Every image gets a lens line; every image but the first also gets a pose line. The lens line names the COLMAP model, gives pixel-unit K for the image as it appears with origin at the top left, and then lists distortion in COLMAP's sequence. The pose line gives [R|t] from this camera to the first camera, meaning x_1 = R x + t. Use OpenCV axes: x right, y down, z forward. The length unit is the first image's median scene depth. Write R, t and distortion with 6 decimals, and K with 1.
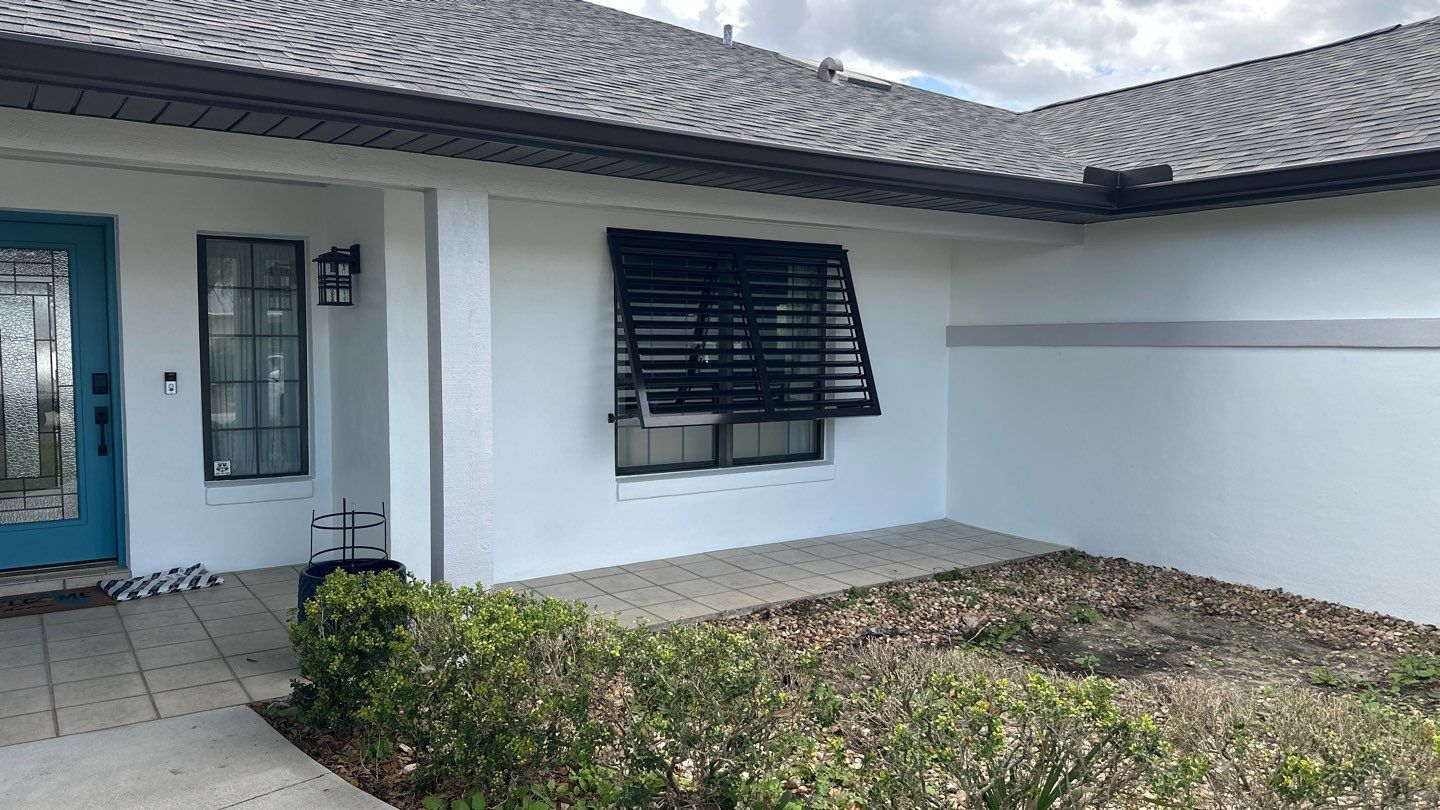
lens RADIAL K [[997.1, 0, 720.0], [0, 997.1, 405.0], [0, 0, 1]] dist [0.116705, -0.000815]
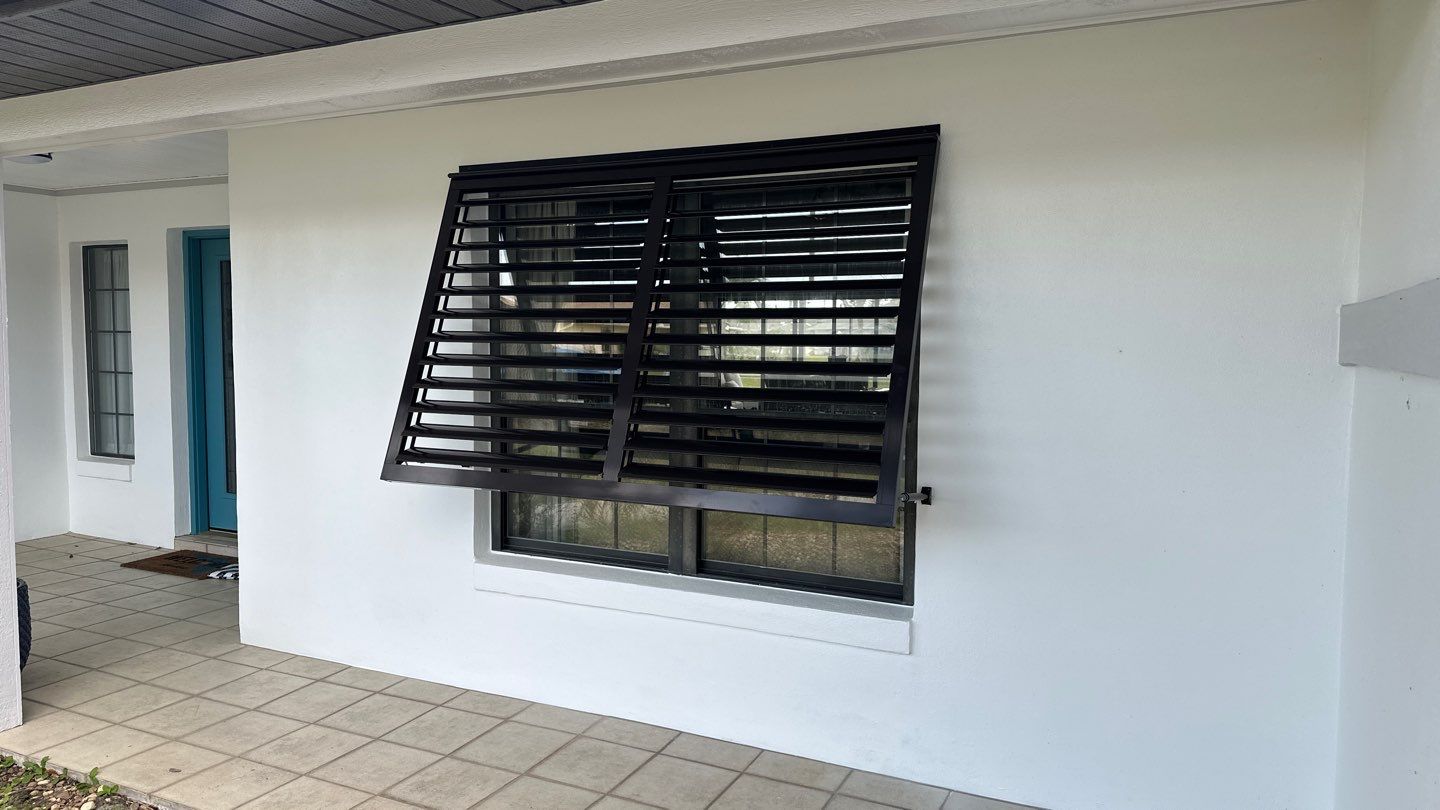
lens RADIAL K [[990.5, 0, 720.0], [0, 990.5, 405.0], [0, 0, 1]] dist [-0.049344, -0.000685]
pose [[0.502465, 0.051564, -0.863058, 0.484068], [-0.056117, 0.998060, 0.026959, -0.047501], [0.862774, 0.034886, 0.504384, 0.755112]]
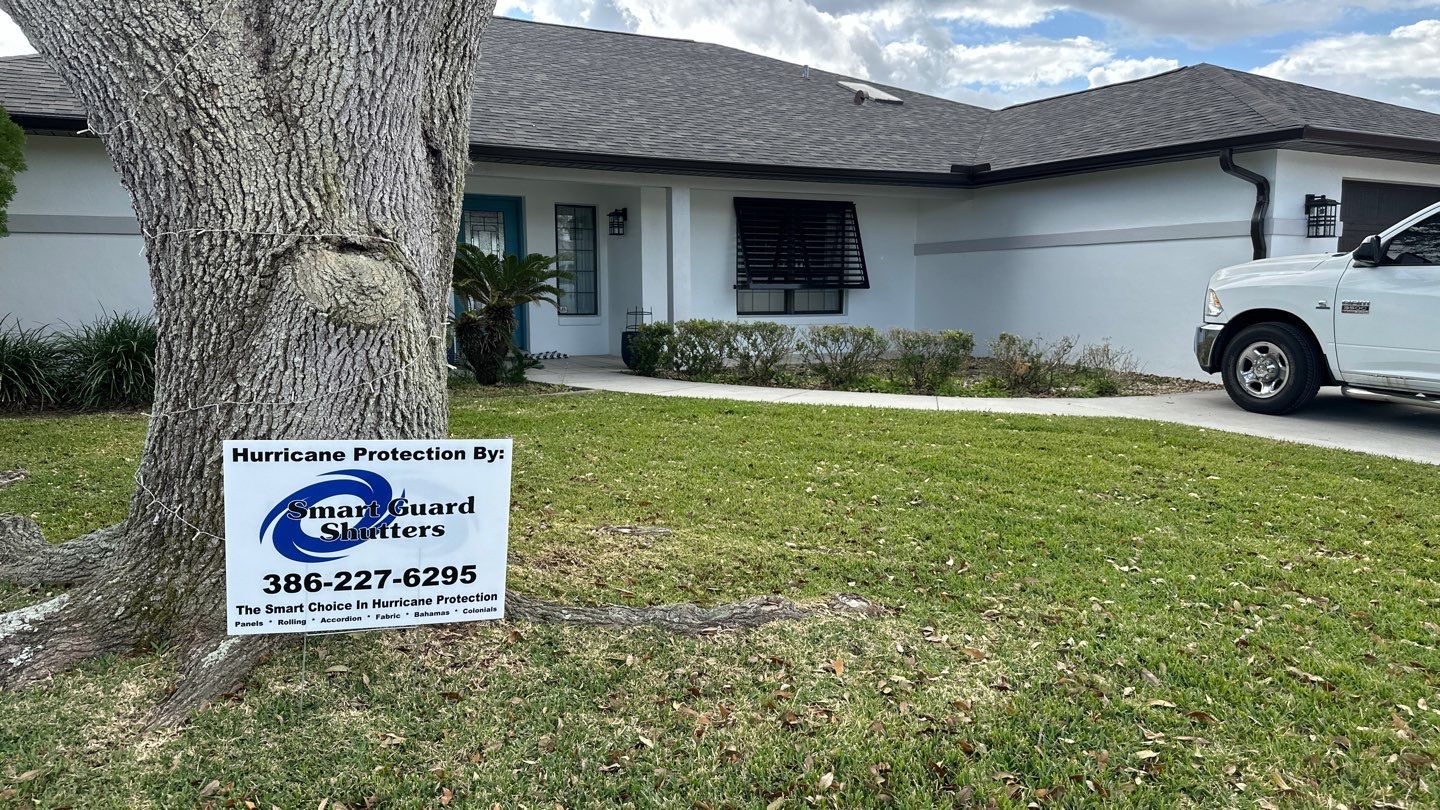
lens RADIAL K [[997.1, 0, 720.0], [0, 997.1, 405.0], [0, 0, 1]] dist [0.116705, -0.000815]
pose [[0.992713, 0.005396, -0.120380, 0.111586], [0.000353, 0.998862, 0.047684, 0.155048], [0.120500, -0.047379, 0.991582, -1.075277]]
